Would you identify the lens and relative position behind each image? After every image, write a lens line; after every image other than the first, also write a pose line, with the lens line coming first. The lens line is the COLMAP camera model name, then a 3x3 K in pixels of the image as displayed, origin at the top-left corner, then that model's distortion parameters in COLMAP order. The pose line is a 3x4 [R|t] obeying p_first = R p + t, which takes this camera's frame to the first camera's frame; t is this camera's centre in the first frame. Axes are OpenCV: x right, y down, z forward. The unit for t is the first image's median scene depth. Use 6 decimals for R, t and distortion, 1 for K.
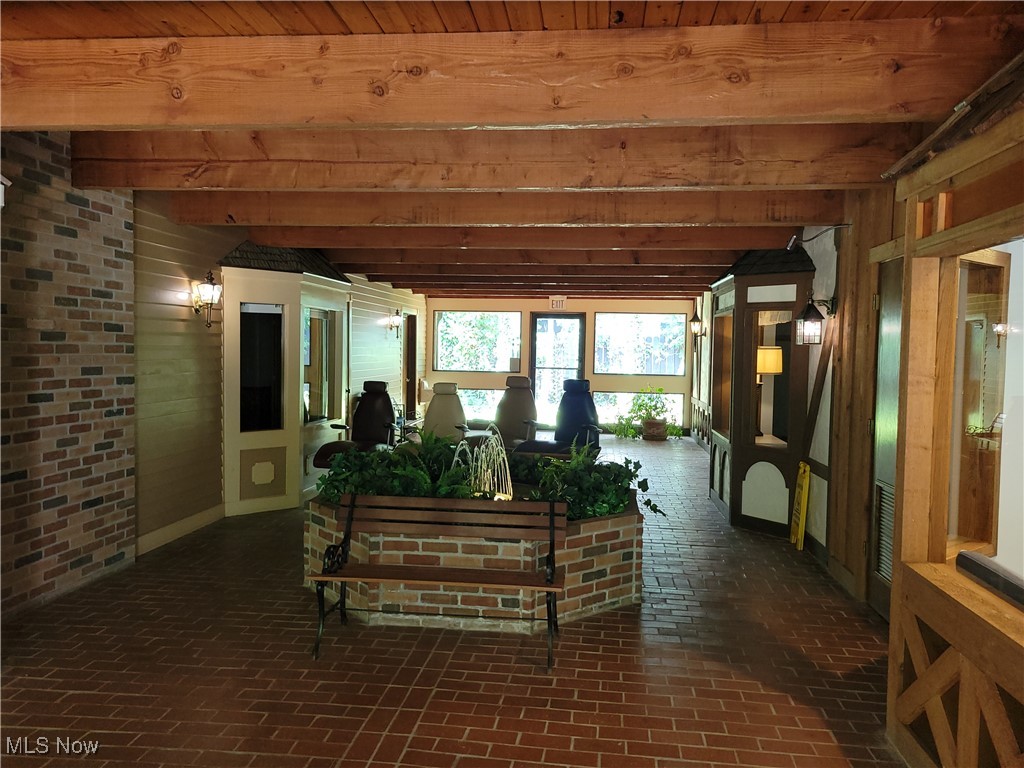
lens RADIAL K [[763.5, 0, 512.0], [0, 763.5, 384.0], [0, 0, 1]] dist [0.055551, -0.035851]
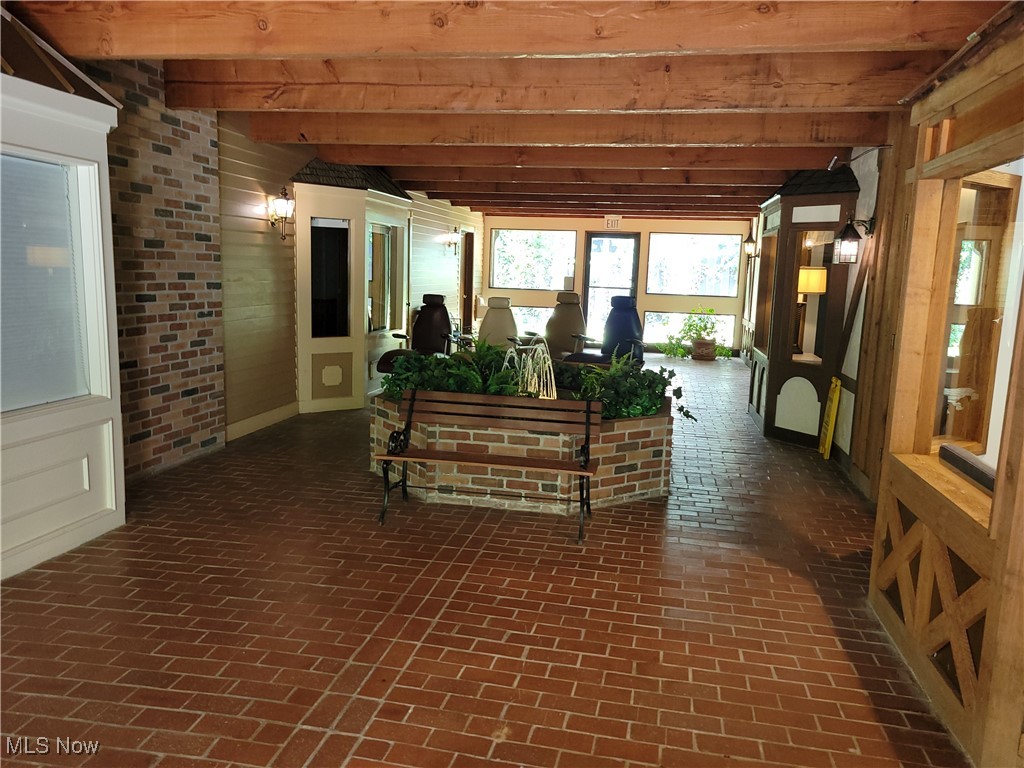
lens RADIAL K [[763.5, 0, 512.0], [0, 763.5, 384.0], [0, 0, 1]] dist [0.055551, -0.035851]
pose [[0.996927, 0.028285, -0.073046, 0.018780], [-0.020716, 0.994530, 0.102376, 0.015455], [0.075543, -0.100548, 0.992060, -0.101672]]
